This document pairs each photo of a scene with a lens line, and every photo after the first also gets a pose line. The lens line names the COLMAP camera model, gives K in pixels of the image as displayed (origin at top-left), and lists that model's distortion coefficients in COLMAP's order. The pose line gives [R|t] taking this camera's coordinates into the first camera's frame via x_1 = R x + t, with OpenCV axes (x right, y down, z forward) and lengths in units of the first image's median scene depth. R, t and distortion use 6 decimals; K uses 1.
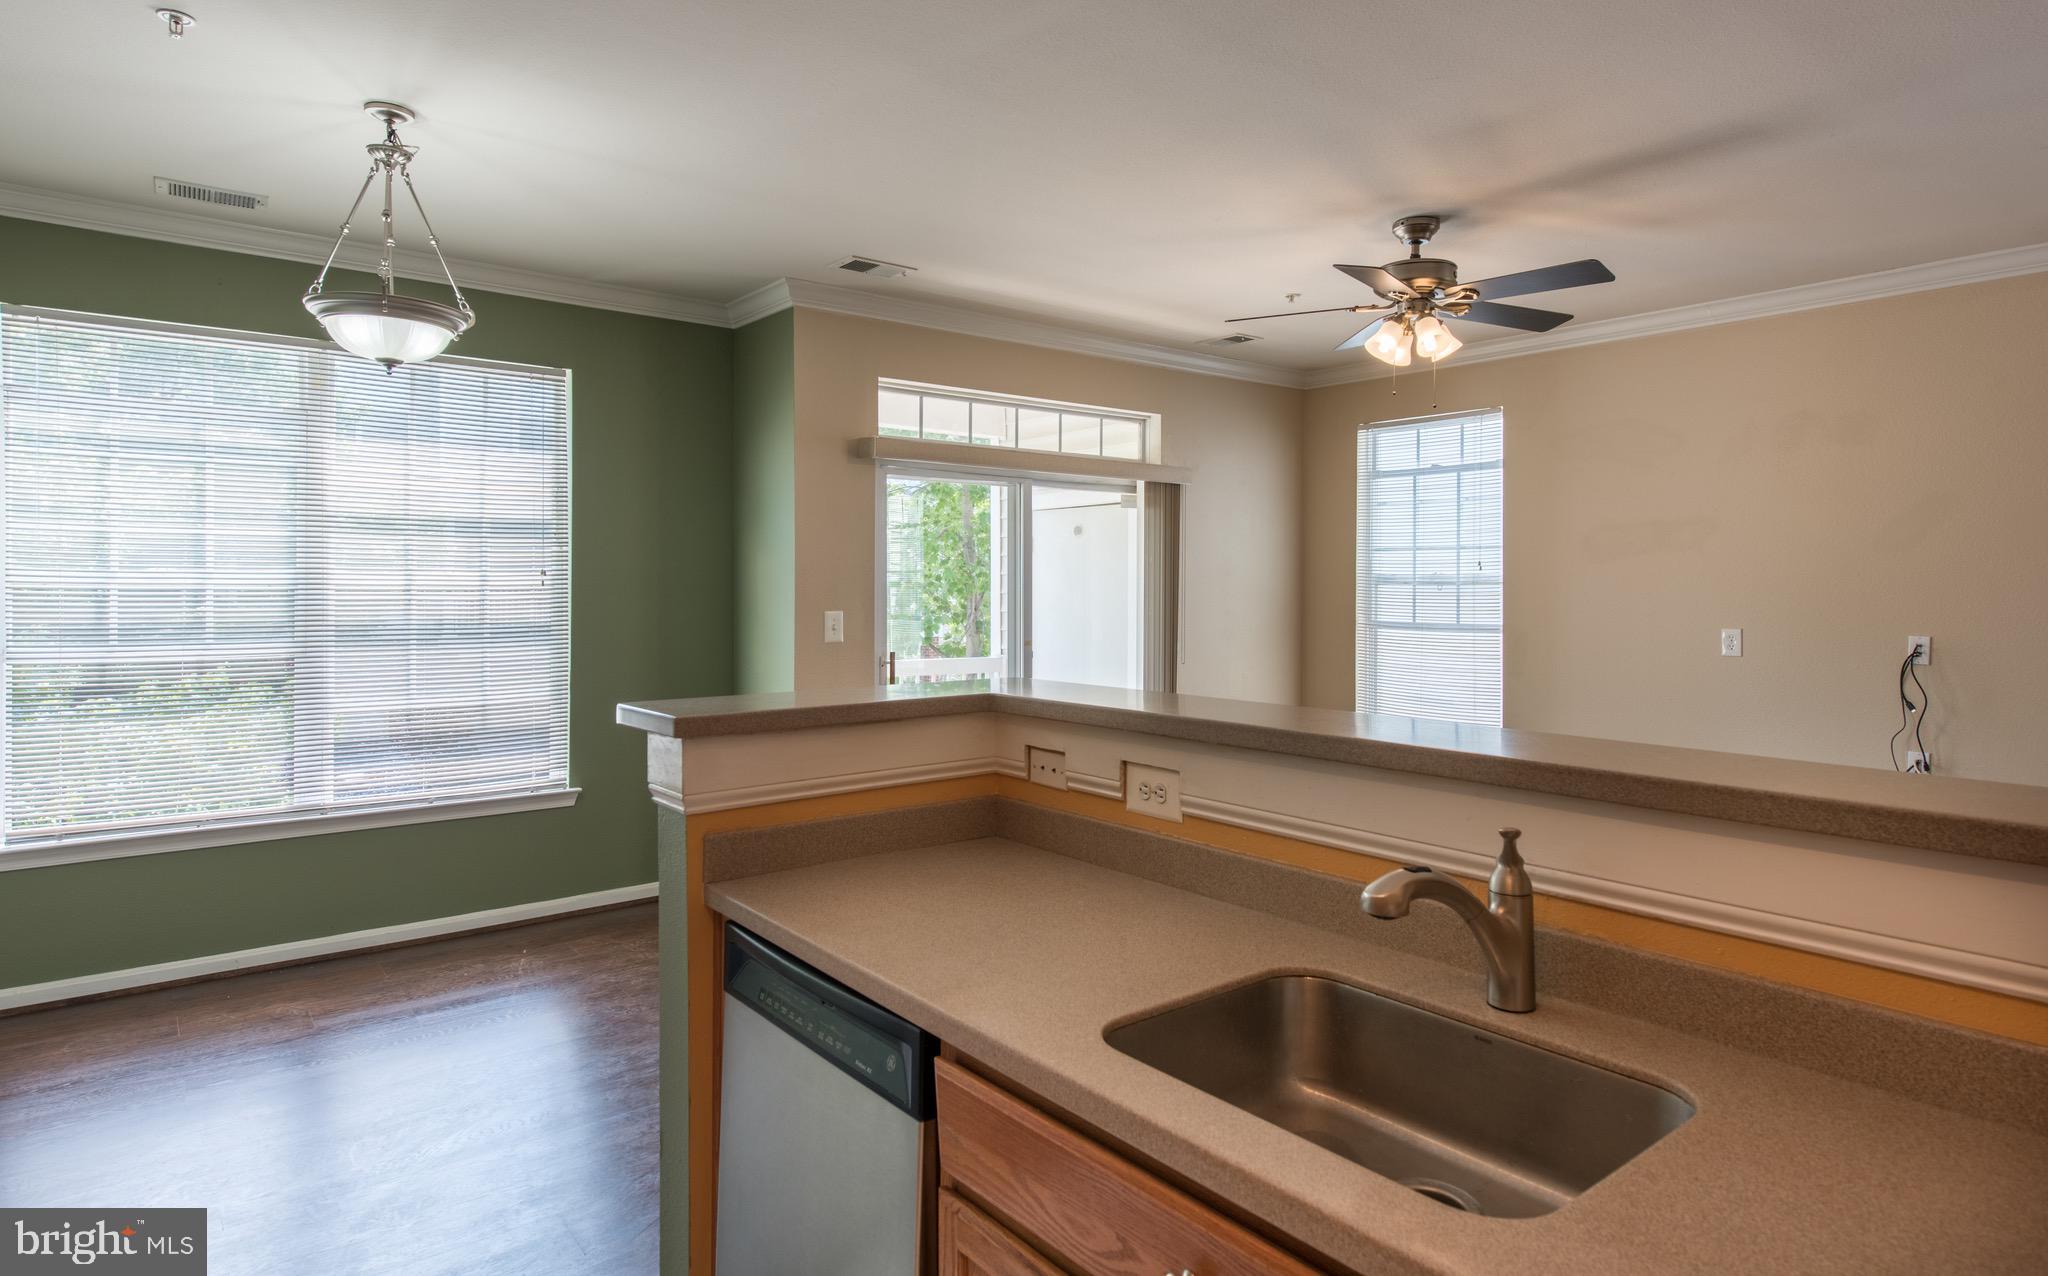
lens RADIAL K [[1121.0, 0, 1026.0], [0, 1121.0, 577.4], [0, 0, 1]] dist [-0.000101, 0.000020]
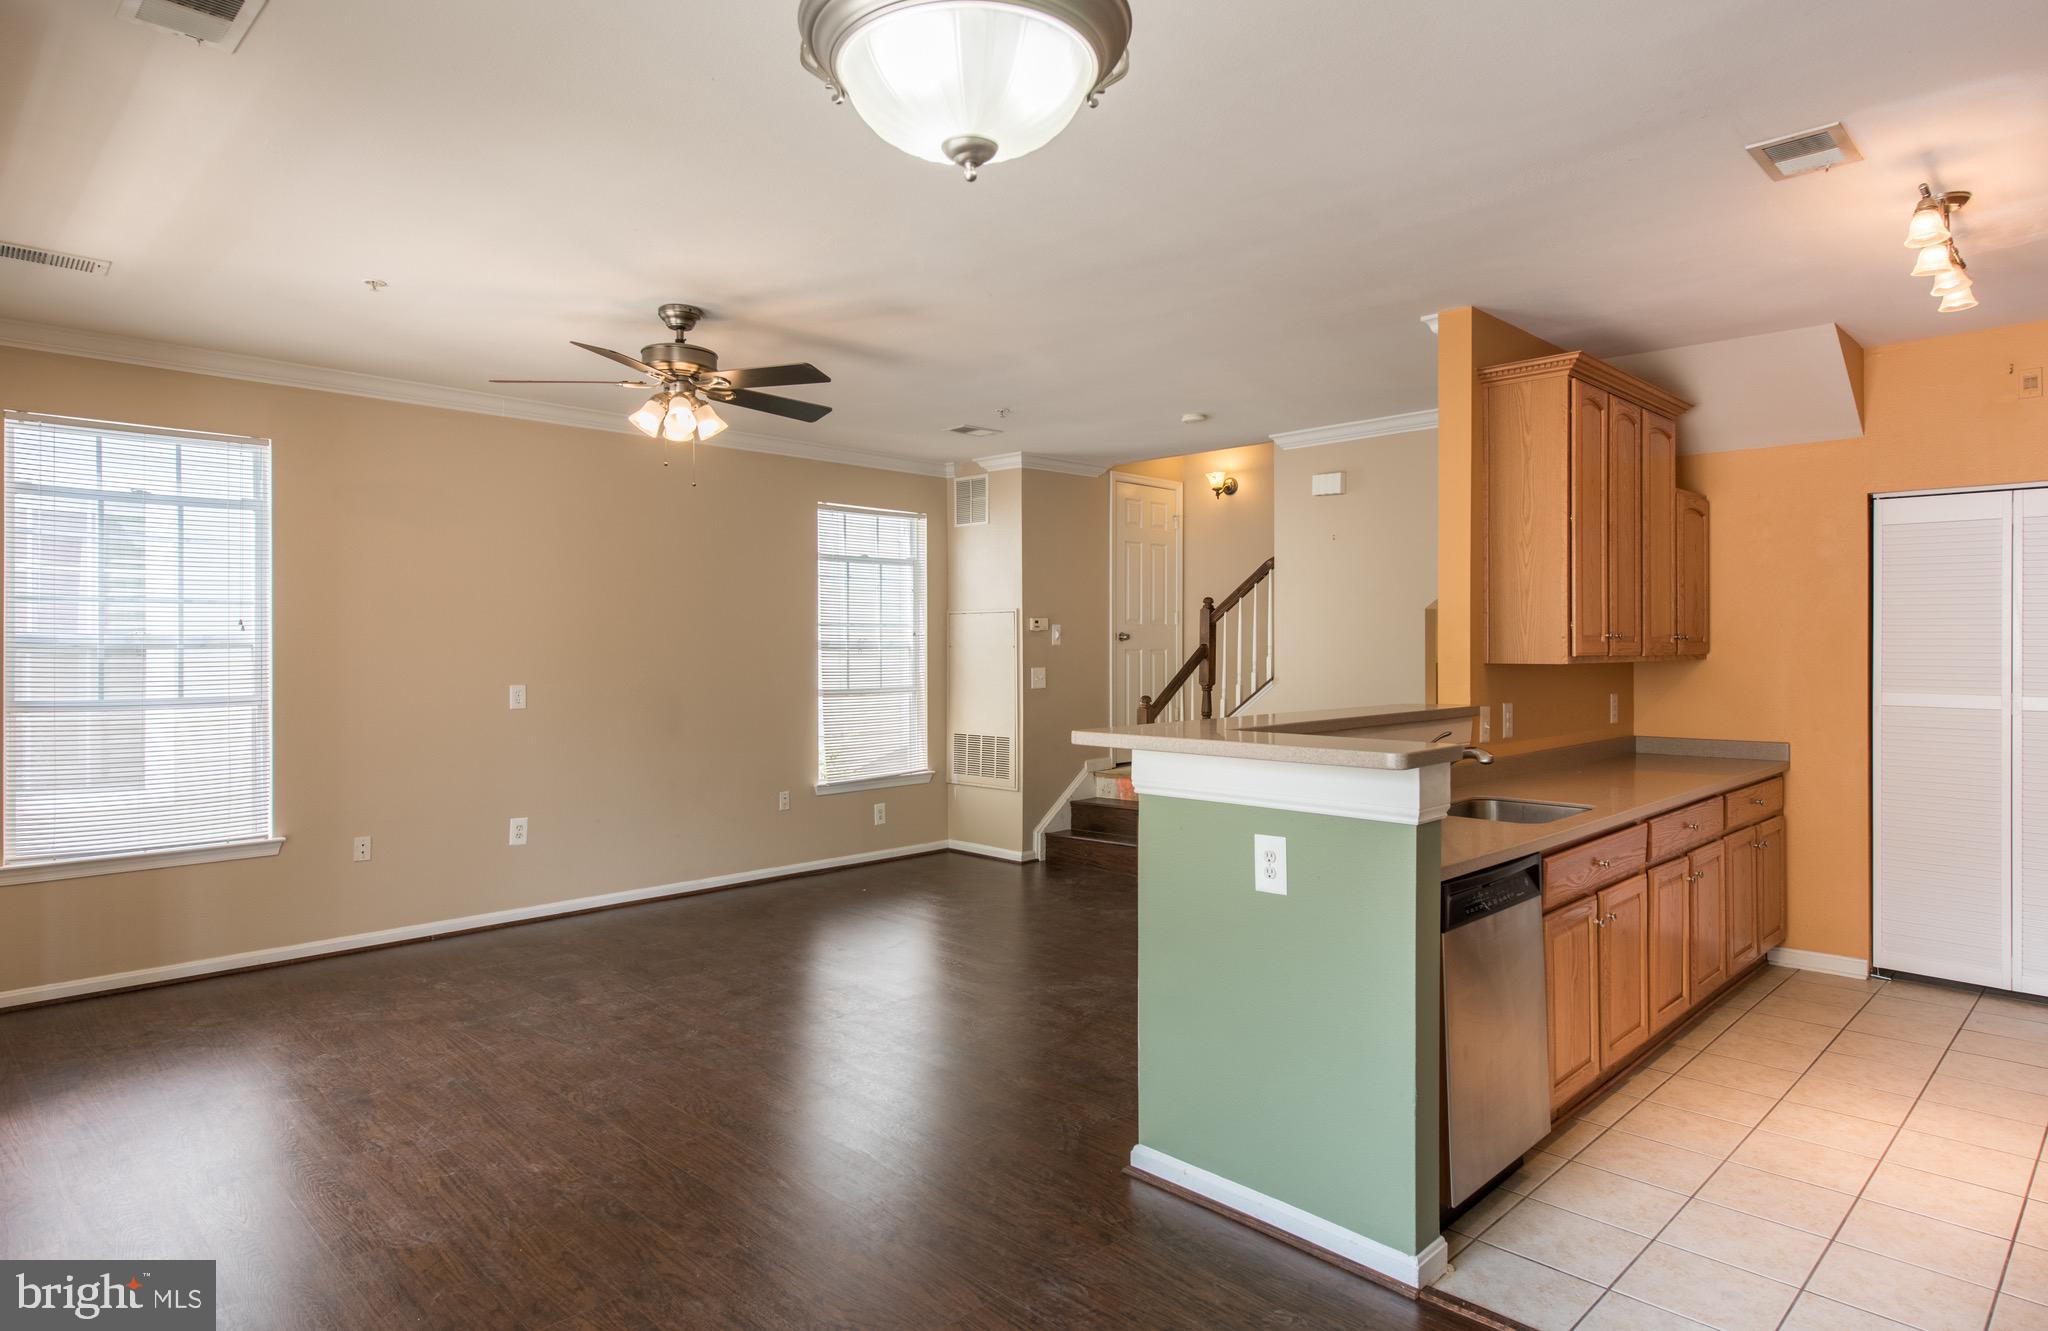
lens RADIAL K [[1164.1, 0, 1017.4], [0, 1164.1, 642.8], [0, 0, 1]] dist [0.010107, -0.001555]
pose [[-0.117694, -0.001017, 0.993049, -0.805559], [-0.003951, 0.999992, 0.000556, 0.000145], [-0.993042, -0.003858, -0.117697, 0.826799]]
